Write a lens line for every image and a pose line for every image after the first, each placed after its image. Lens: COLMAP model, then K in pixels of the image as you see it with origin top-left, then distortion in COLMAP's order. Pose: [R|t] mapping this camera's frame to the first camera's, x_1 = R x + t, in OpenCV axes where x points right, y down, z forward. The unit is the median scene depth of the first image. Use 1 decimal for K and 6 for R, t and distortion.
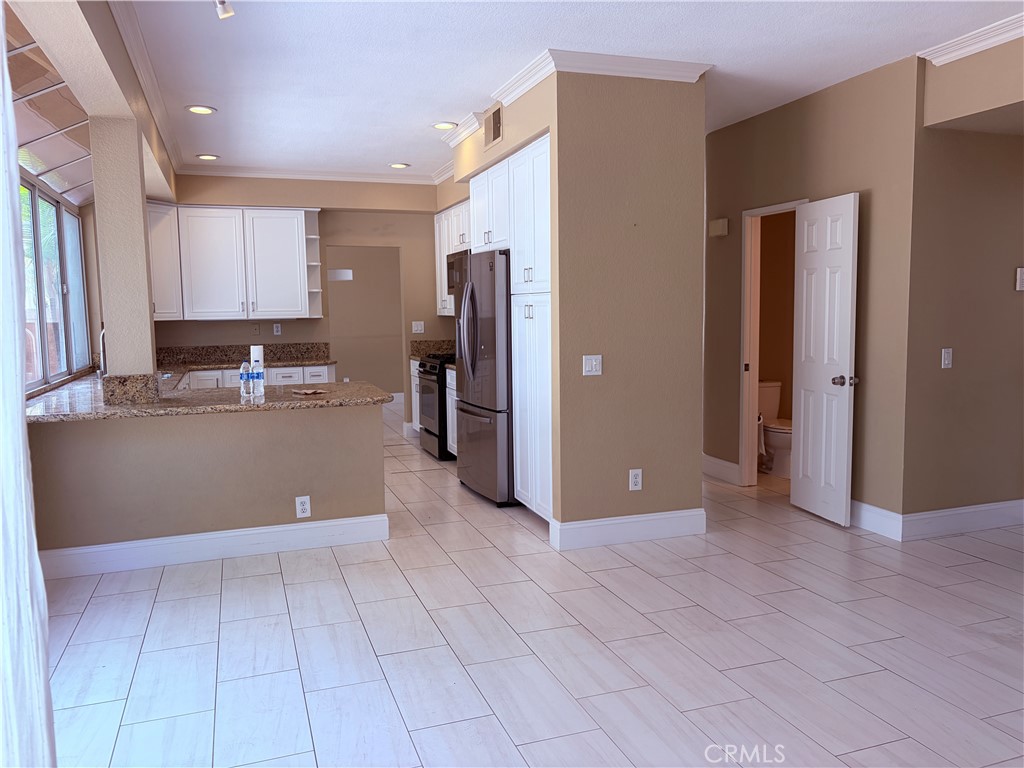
lens RADIAL K [[780.4, 0, 518.8], [0, 780.4, 386.9], [0, 0, 1]] dist [0.047630, -0.059865]
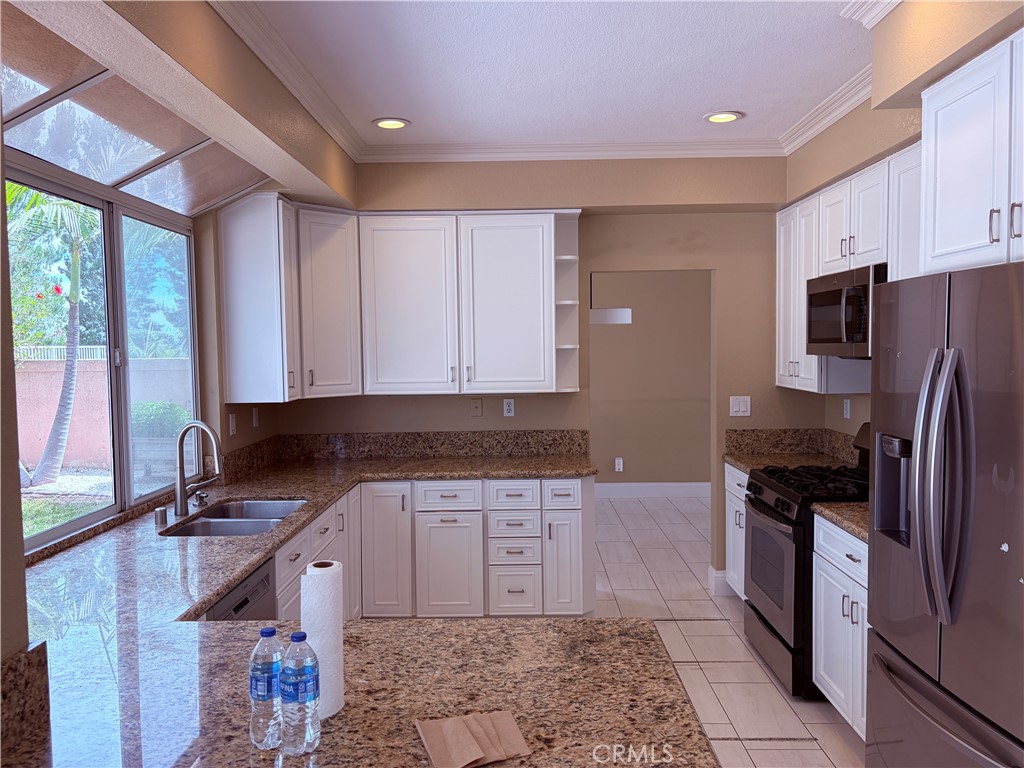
lens RADIAL K [[780.4, 0, 510.6], [0, 780.4, 392.9], [0, 0, 1]] dist [0.047630, -0.059865]
pose [[0.933785, 0.025671, -0.356913, -0.089176], [-0.036816, 0.999022, -0.024468, -0.072679], [0.355936, 0.035988, 0.933817, 0.437509]]
